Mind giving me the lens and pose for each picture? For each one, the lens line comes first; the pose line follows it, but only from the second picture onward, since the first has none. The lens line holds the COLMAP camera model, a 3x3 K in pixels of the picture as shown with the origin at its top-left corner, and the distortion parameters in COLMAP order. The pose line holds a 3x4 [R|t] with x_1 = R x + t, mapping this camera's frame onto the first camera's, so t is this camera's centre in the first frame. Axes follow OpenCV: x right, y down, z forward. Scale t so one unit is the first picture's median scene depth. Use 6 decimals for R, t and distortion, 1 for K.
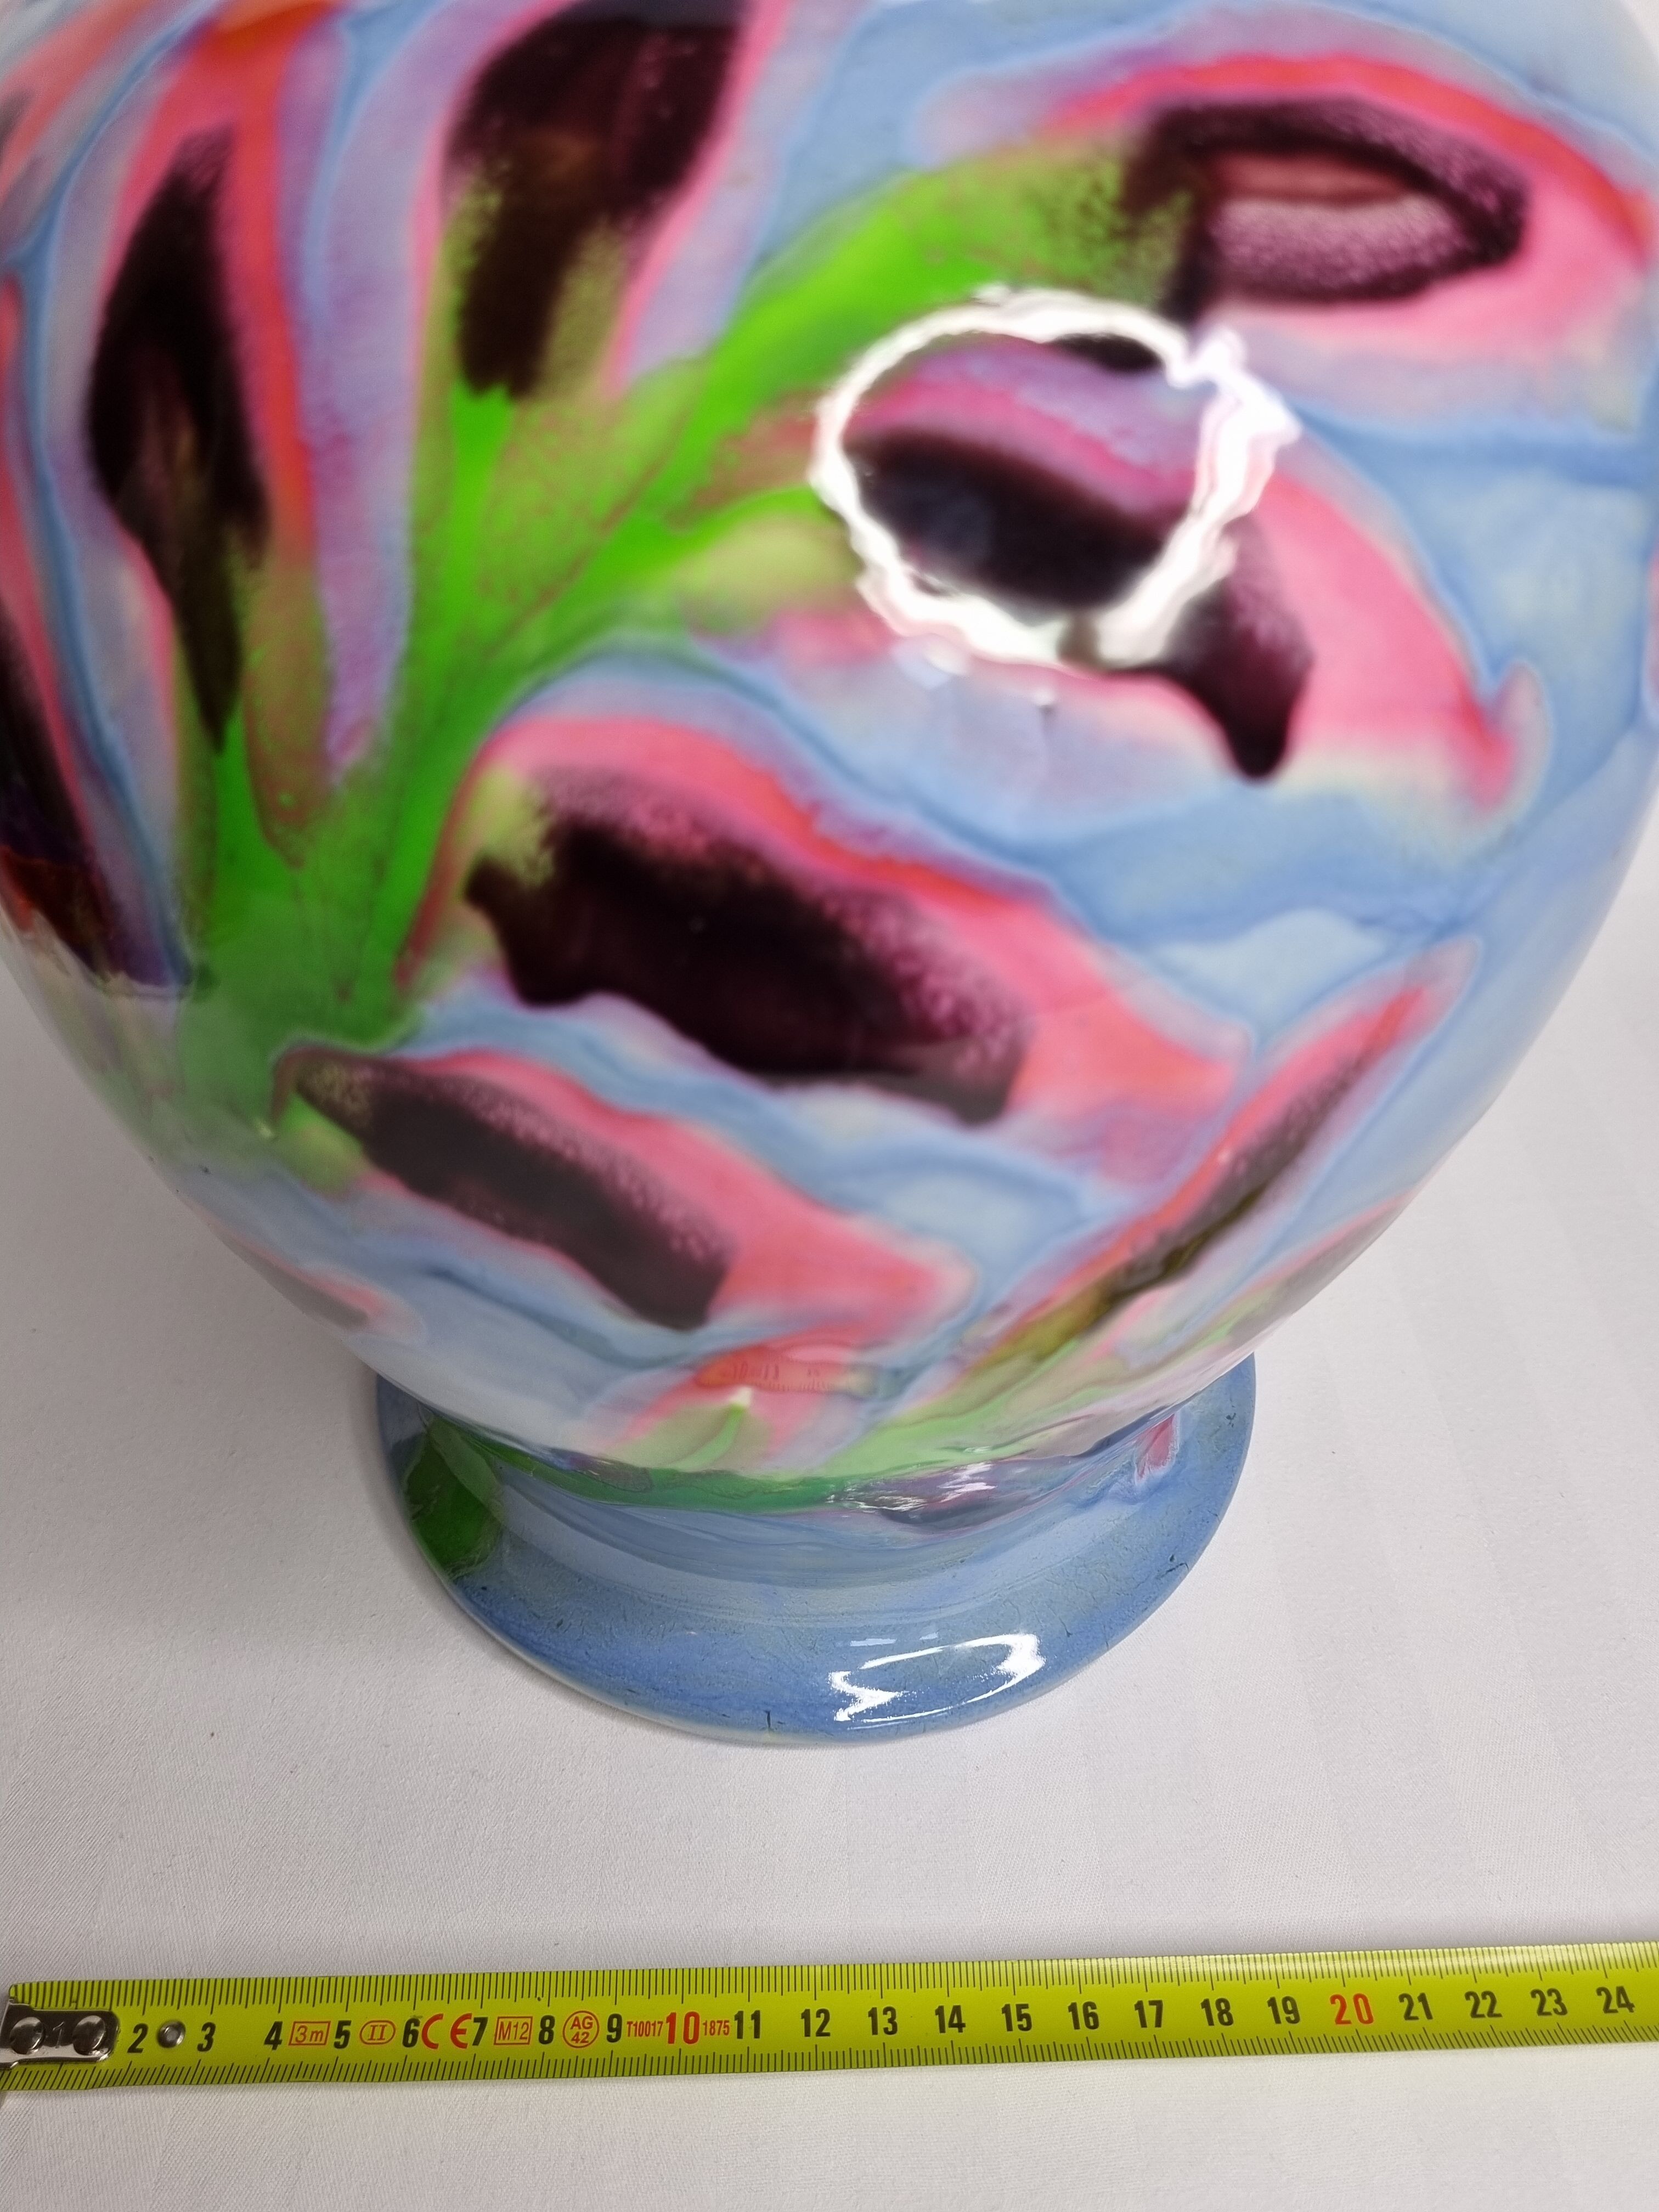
lens RADIAL K [[1739.3, 0, 843.7], [0, 1739.3, 1103.9], [0, 0, 1]] dist [0.005050, -0.004651]
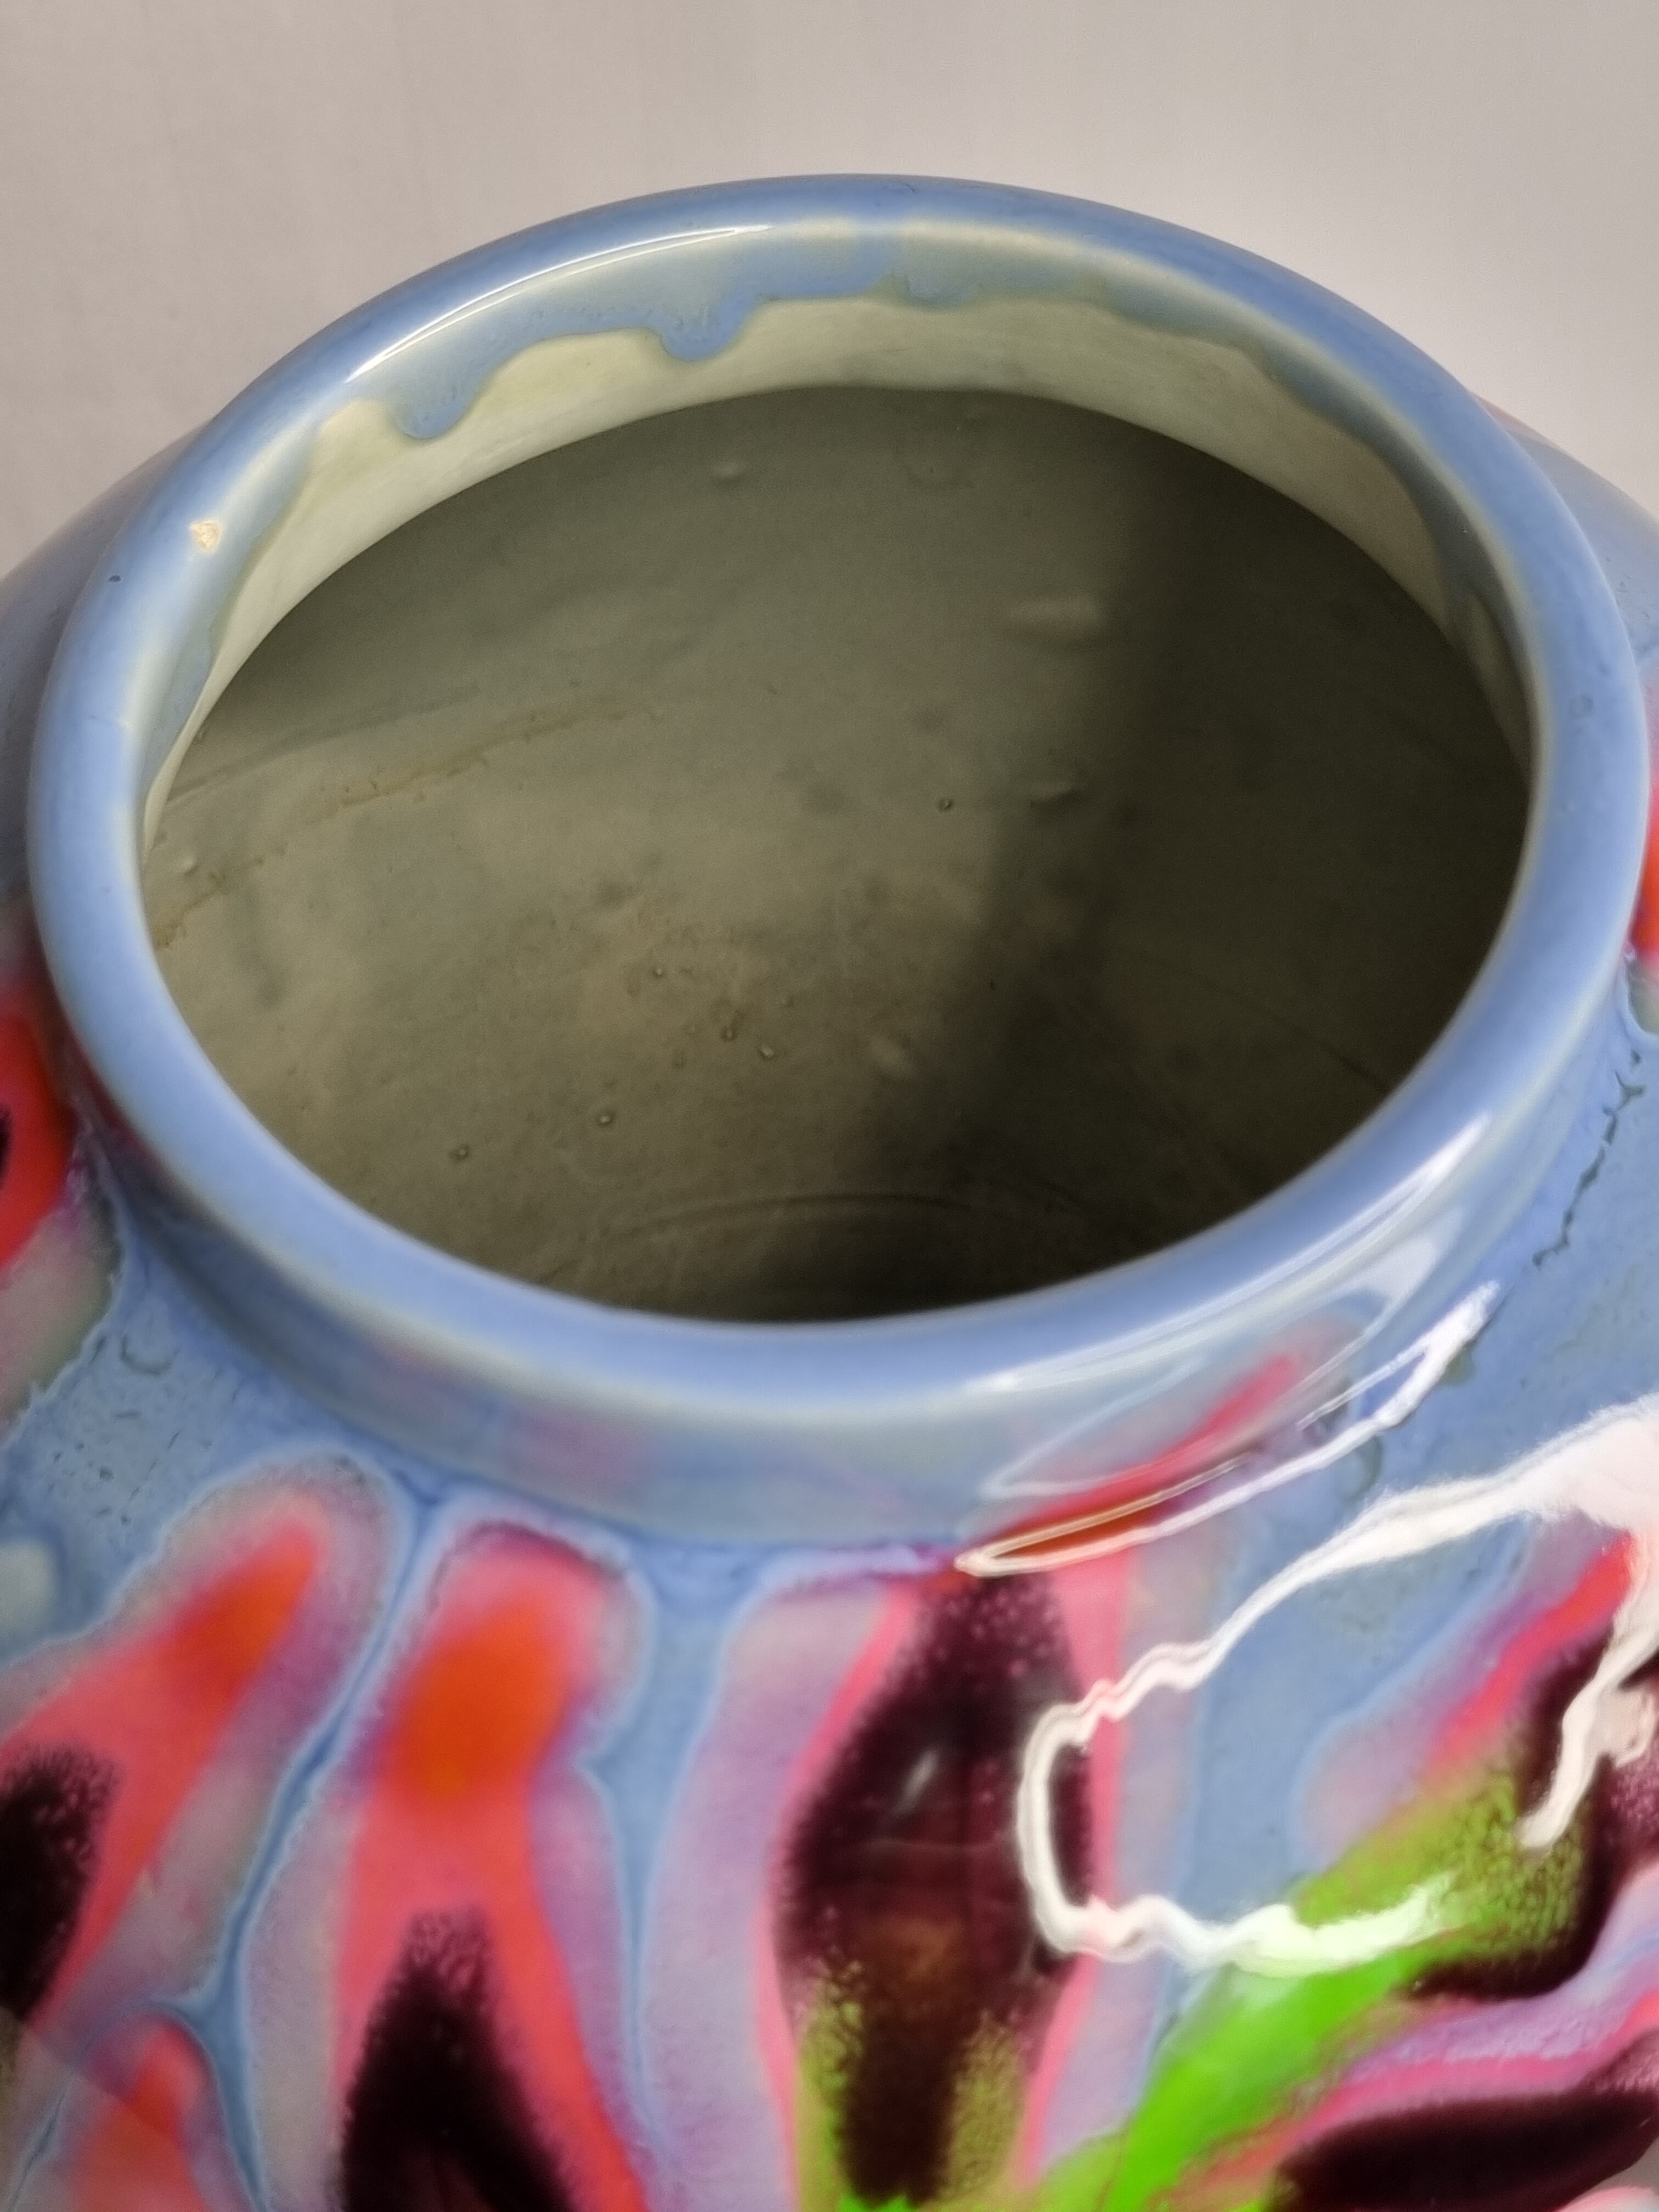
lens RADIAL K [[2779.6, 0, 828.6], [0, 2779.6, 1109.7], [0, 0, 1]] dist [0.027952, 0.000000]
pose [[0.966344, -0.215668, 0.140236, -0.284670], [0.181861, 0.958273, 0.220543, -1.154636], [-0.181948, -0.187617, 0.965243, -0.236262]]
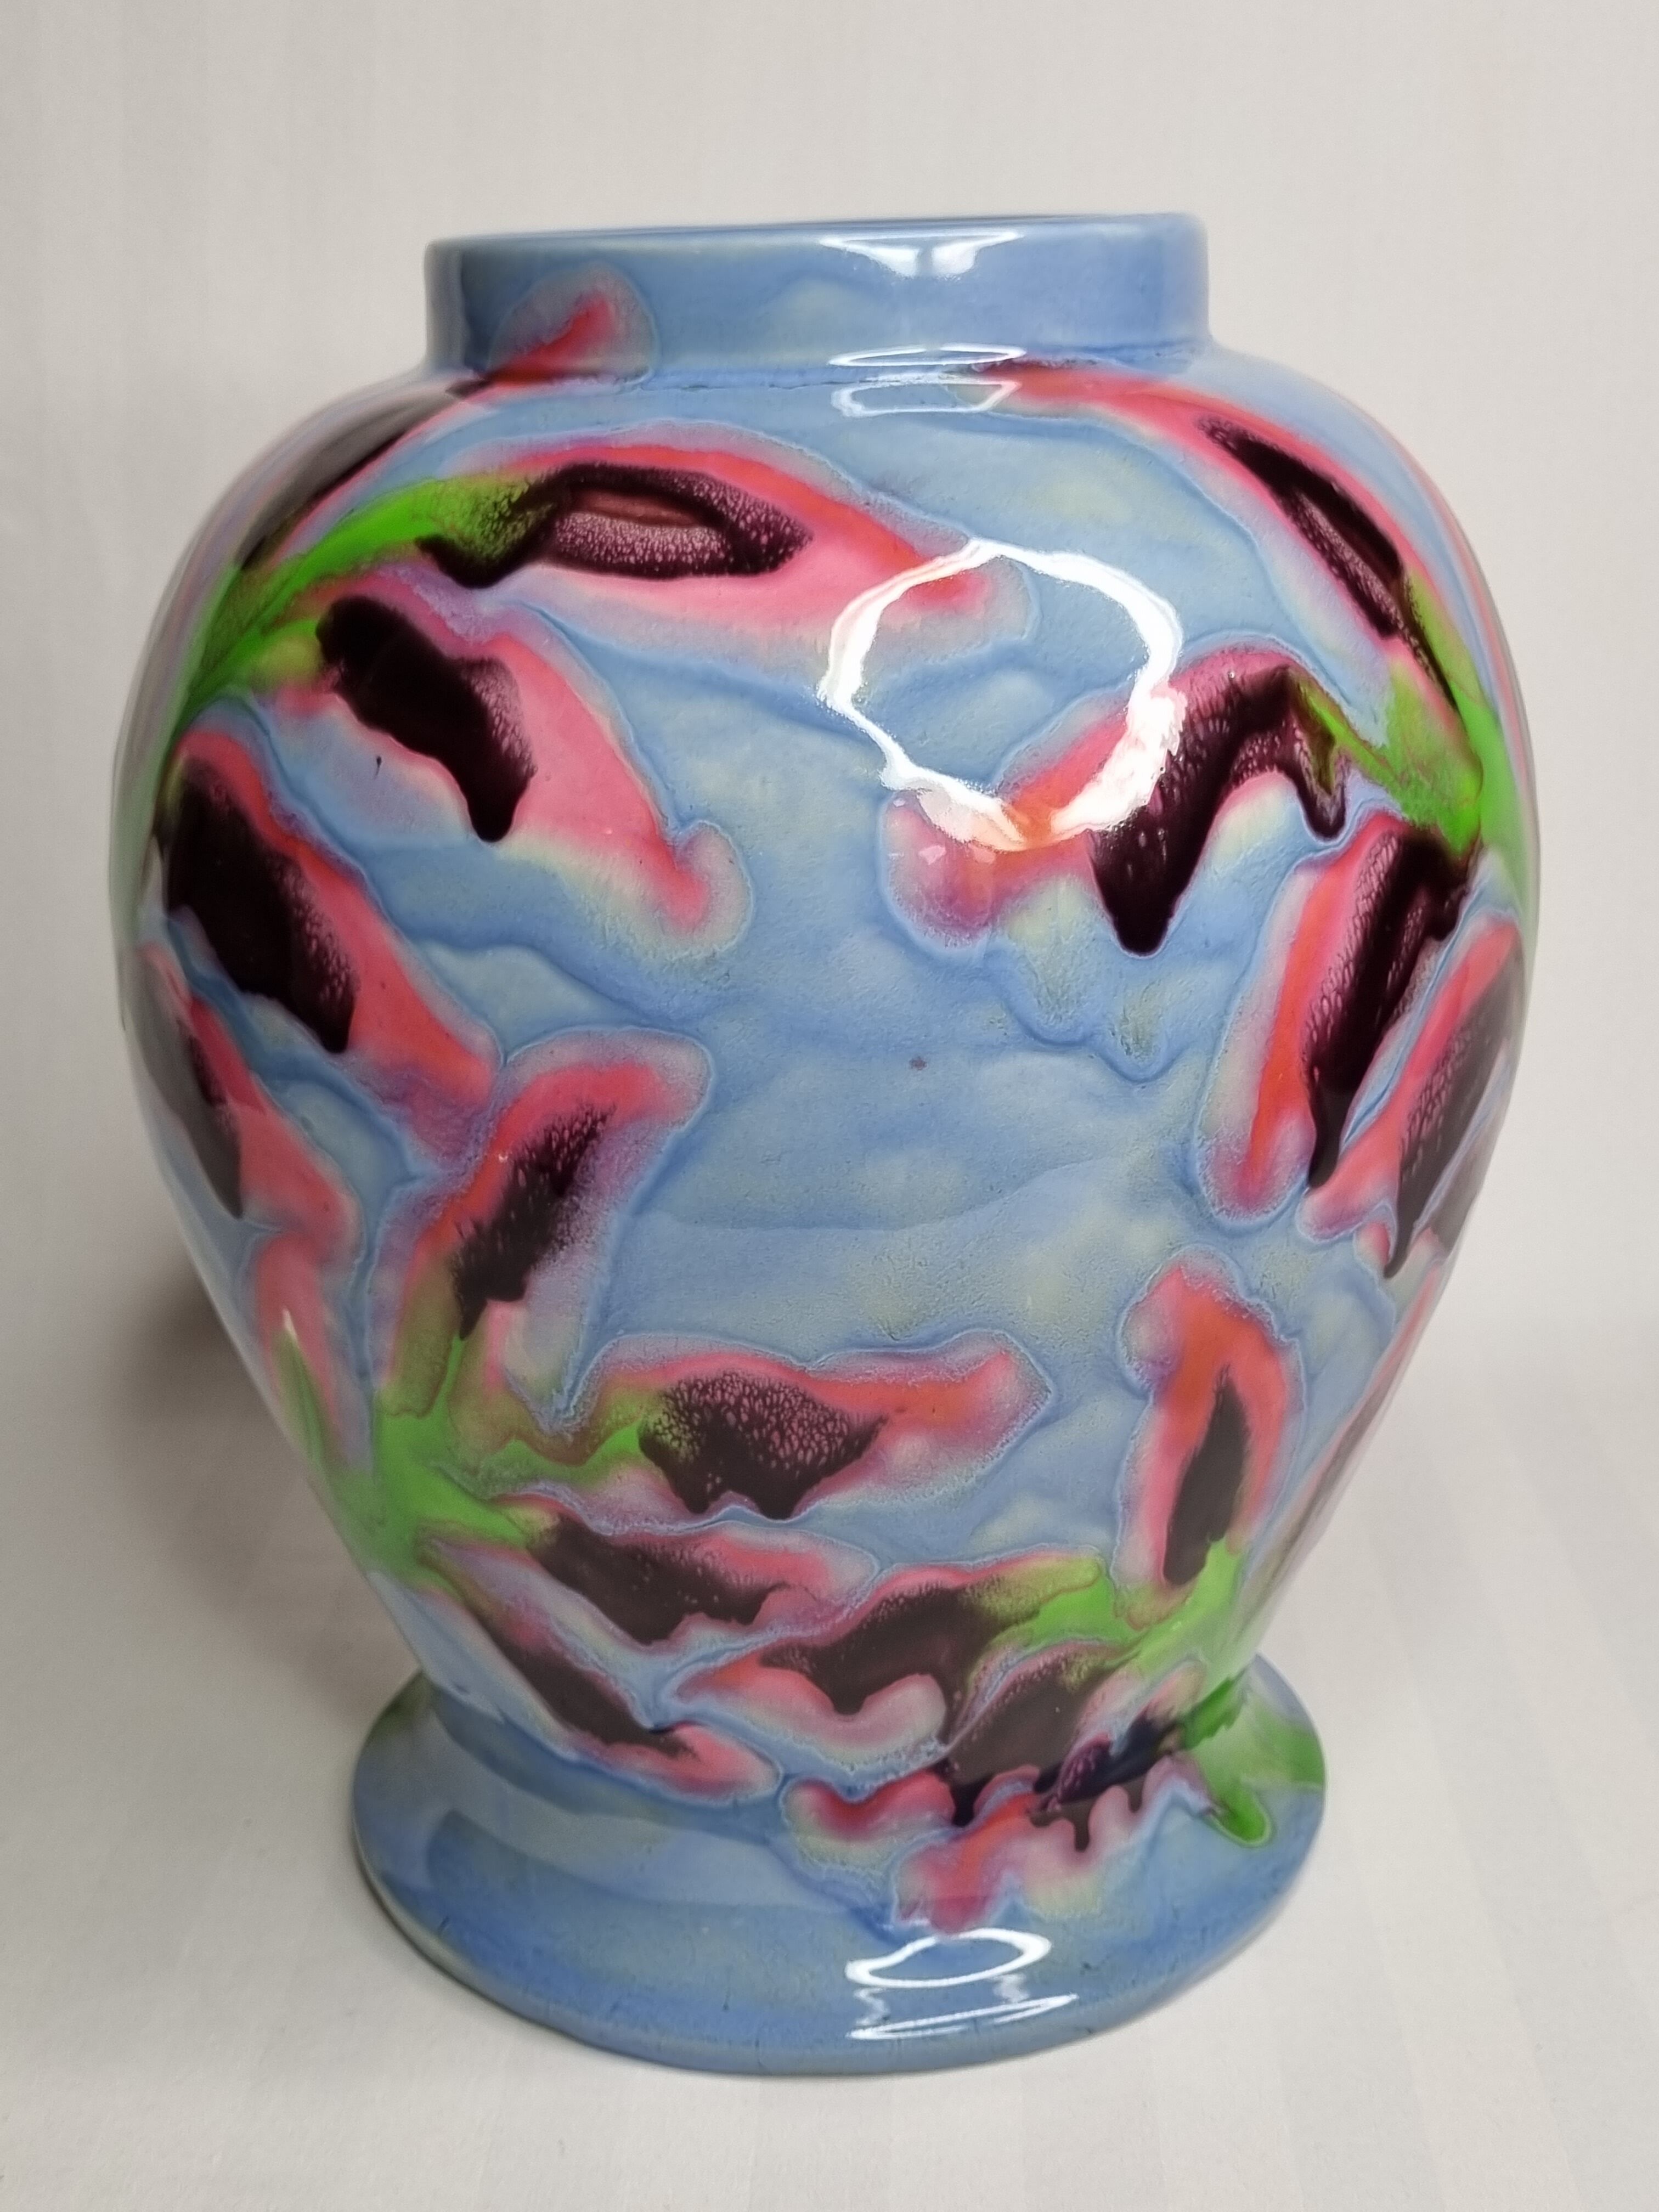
lens RADIAL K [[2779.6, 0, 828.0], [0, 2779.6, 1101.8], [0, 0, 1]] dist [0.027952, 0.000000]
pose [[0.721167, 0.199983, -0.663269, 2.128015], [-0.457456, 0.856470, -0.239153, 0.458194], [0.520243, 0.475885, 0.709141, -0.458613]]
